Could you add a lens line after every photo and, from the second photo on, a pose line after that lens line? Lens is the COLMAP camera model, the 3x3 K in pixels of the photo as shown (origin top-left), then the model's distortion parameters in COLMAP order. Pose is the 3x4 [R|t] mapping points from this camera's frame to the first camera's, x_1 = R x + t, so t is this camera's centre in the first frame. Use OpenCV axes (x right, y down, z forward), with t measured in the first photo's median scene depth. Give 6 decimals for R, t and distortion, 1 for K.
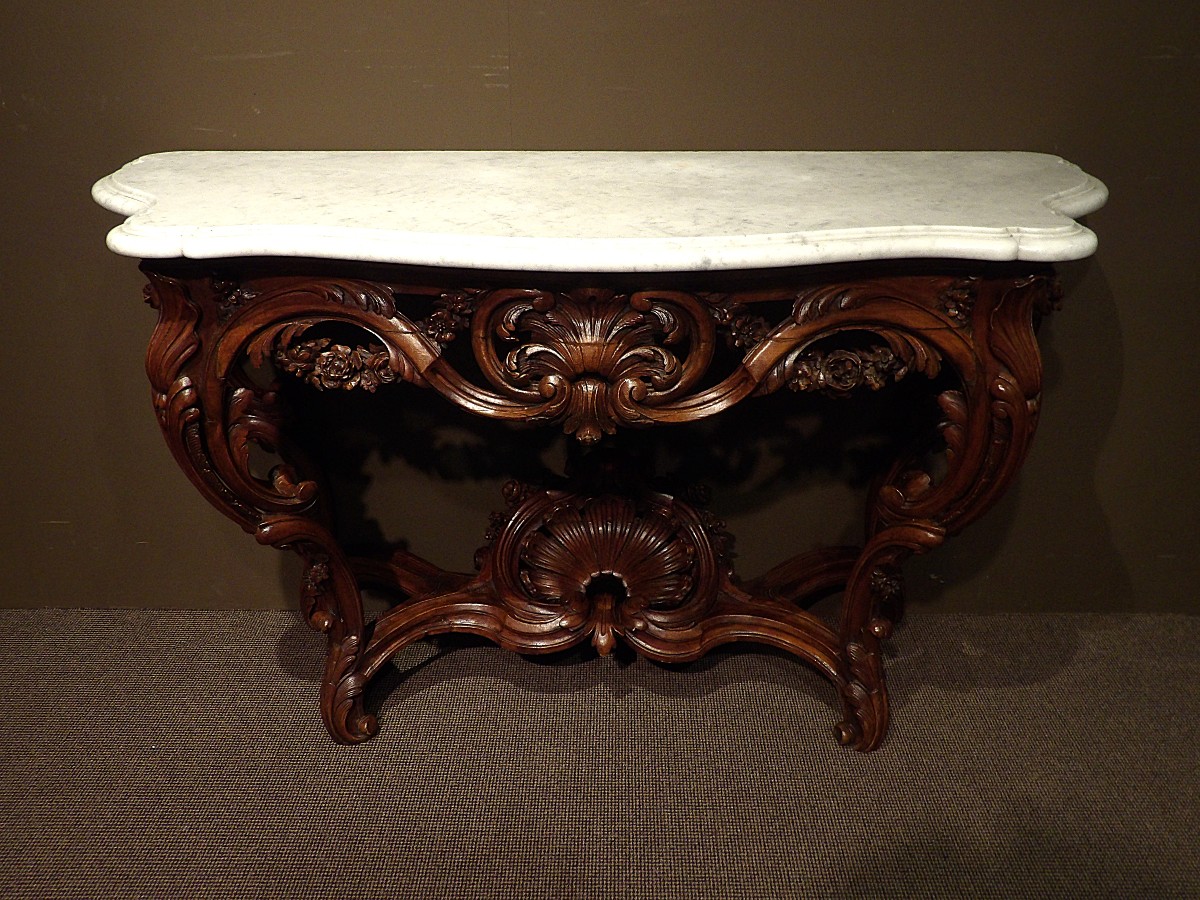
lens RADIAL K [[1215.4, 0, 607.1], [0, 1215.4, 443.2], [0, 0, 1]] dist [-0.014915, 0.074144]
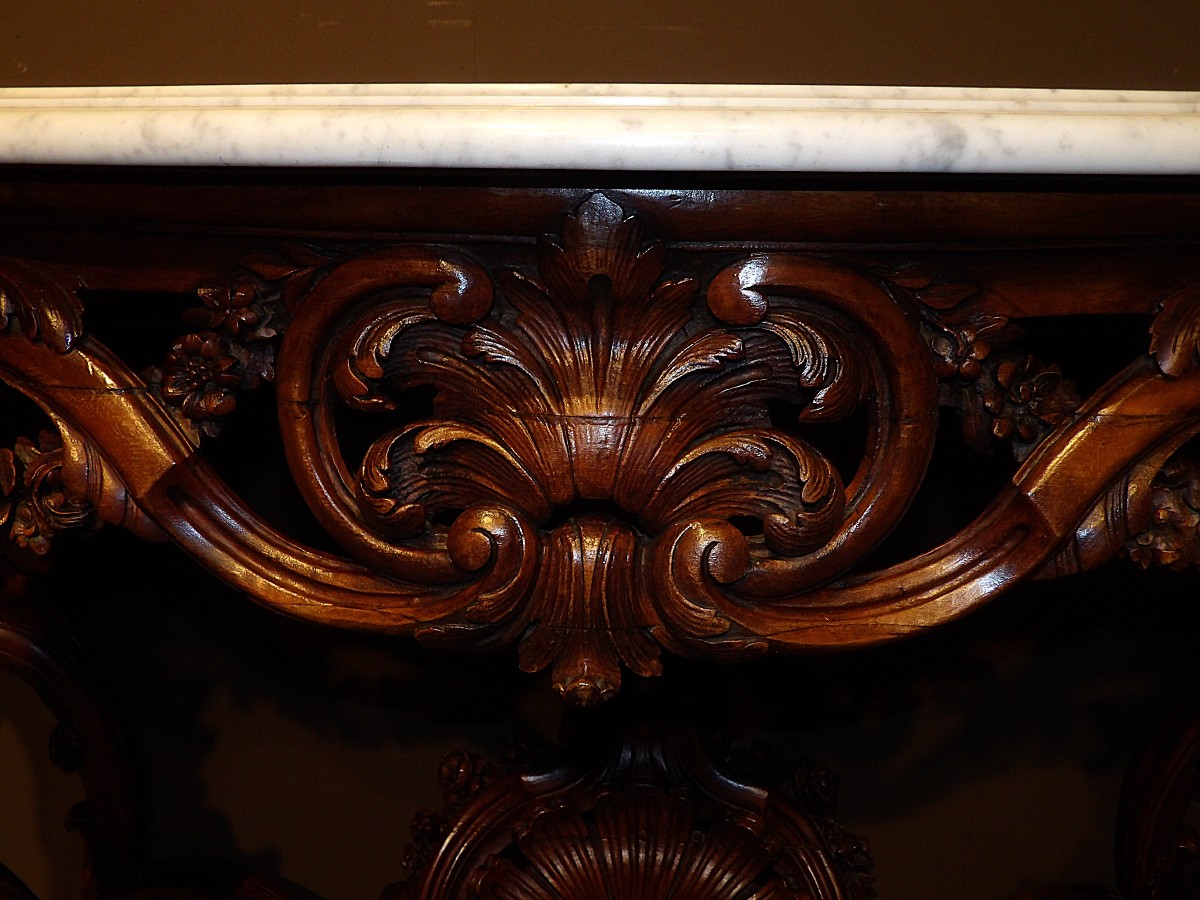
lens RADIAL K [[1215.4, 0, 607.1], [0, 1215.4, 443.2], [0, 0, 1]] dist [-0.014915, 0.074144]
pose [[0.999395, 0.013203, -0.032183, 0.001828], [-0.018734, 0.983827, -0.178140, -0.010836], [0.029311, 0.178635, 0.983479, 0.619358]]
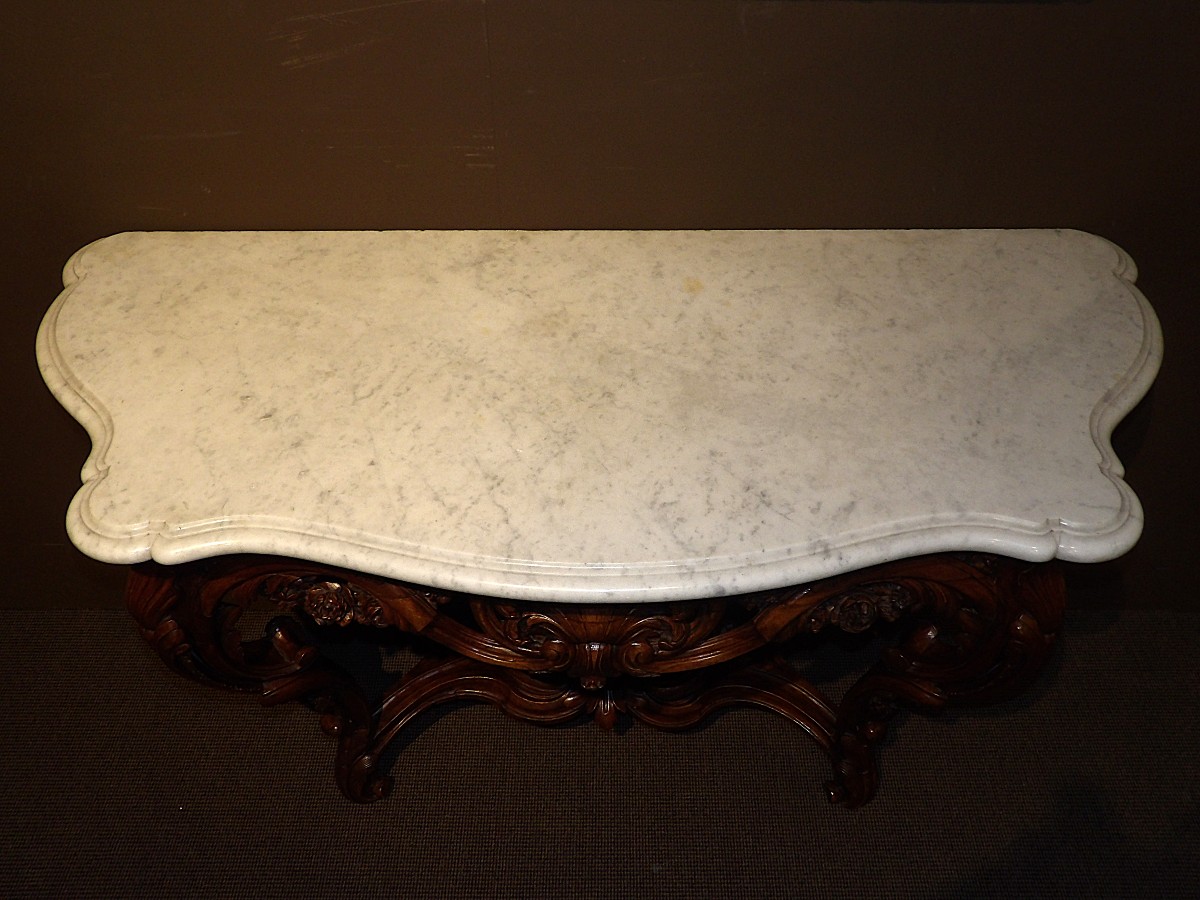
lens RADIAL K [[1194.3, 0, 606.6], [0, 1194.3, 450.1], [0, 0, 1]] dist [-0.006969, 0.018202]
pose [[0.999970, -0.005251, 0.005778, -0.008799], [0.002896, 0.936715, 0.350081, -0.506816], [-0.007251, -0.350054, 0.936702, 0.163819]]
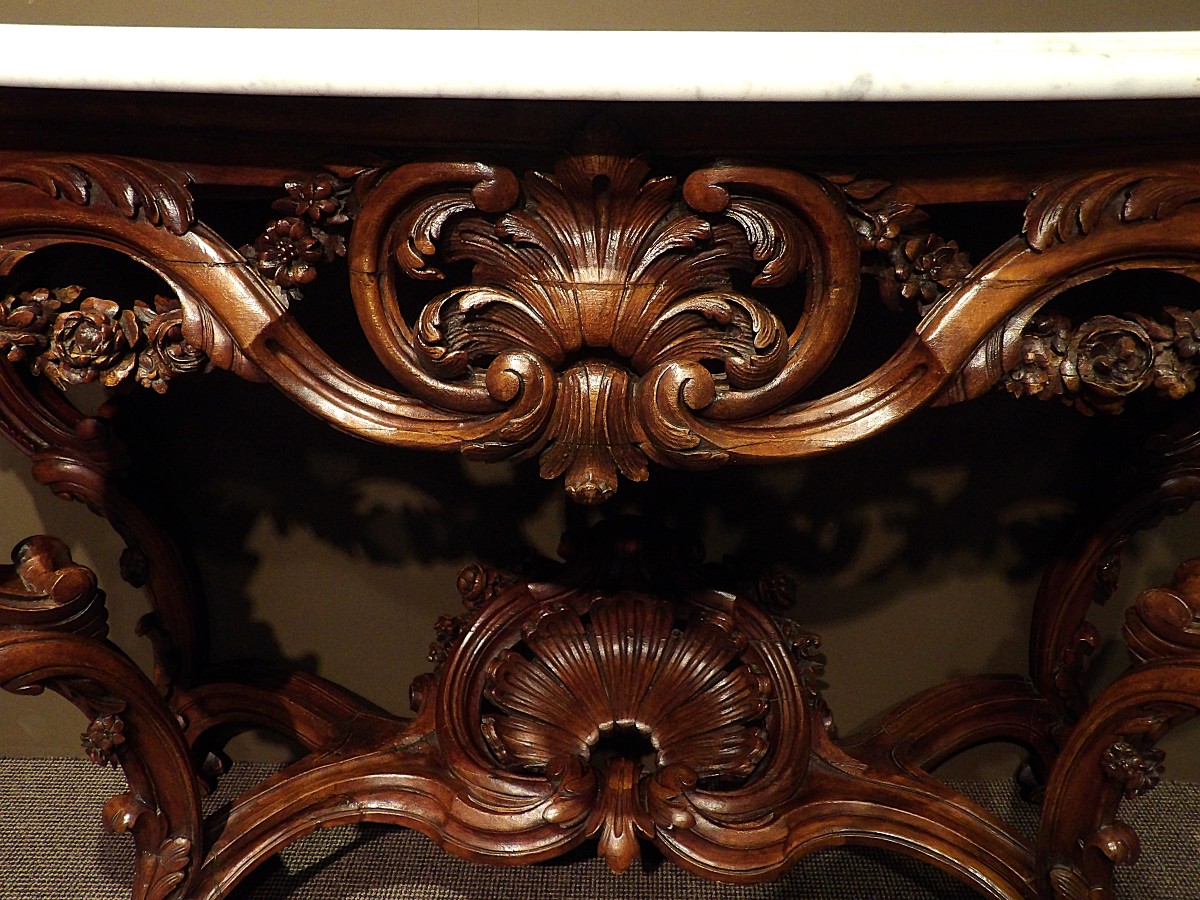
lens RADIAL K [[1215.4, 0, 607.1], [0, 1215.4, 443.2], [0, 0, 1]] dist [-0.014915, 0.074144]
pose [[0.999822, 0.010157, -0.015898, -0.001392], [-0.011106, 0.998087, -0.060813, 0.006975], [0.015250, 0.060978, 0.998023, 0.510964]]
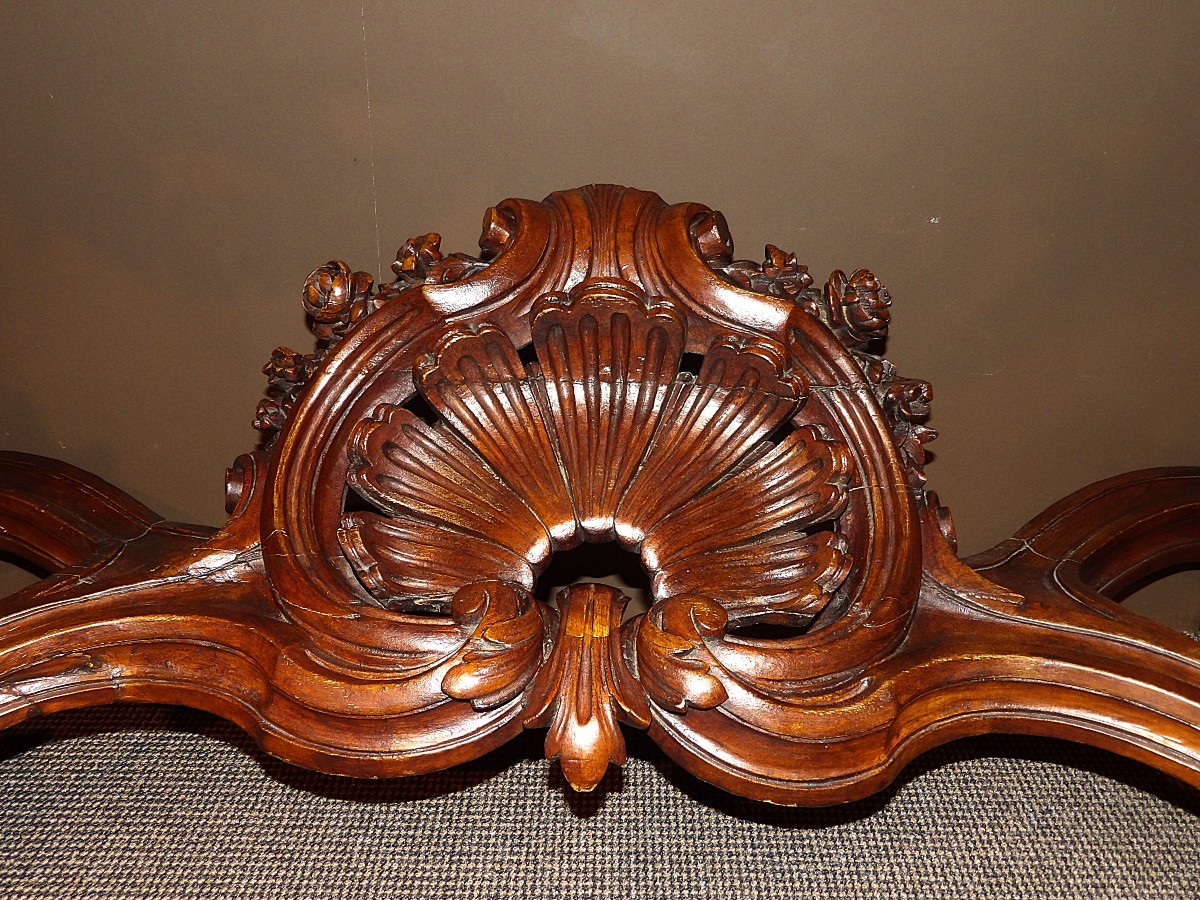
lens RADIAL K [[1194.3, 0, 606.6], [0, 1194.3, 450.1], [0, 0, 1]] dist [-0.006969, 0.018202]
pose [[0.999964, 0.006354, 0.005558, 0.000684], [-0.006486, 0.999689, 0.024068, 0.101647], [-0.005404, -0.024104, 0.999695, 0.872276]]
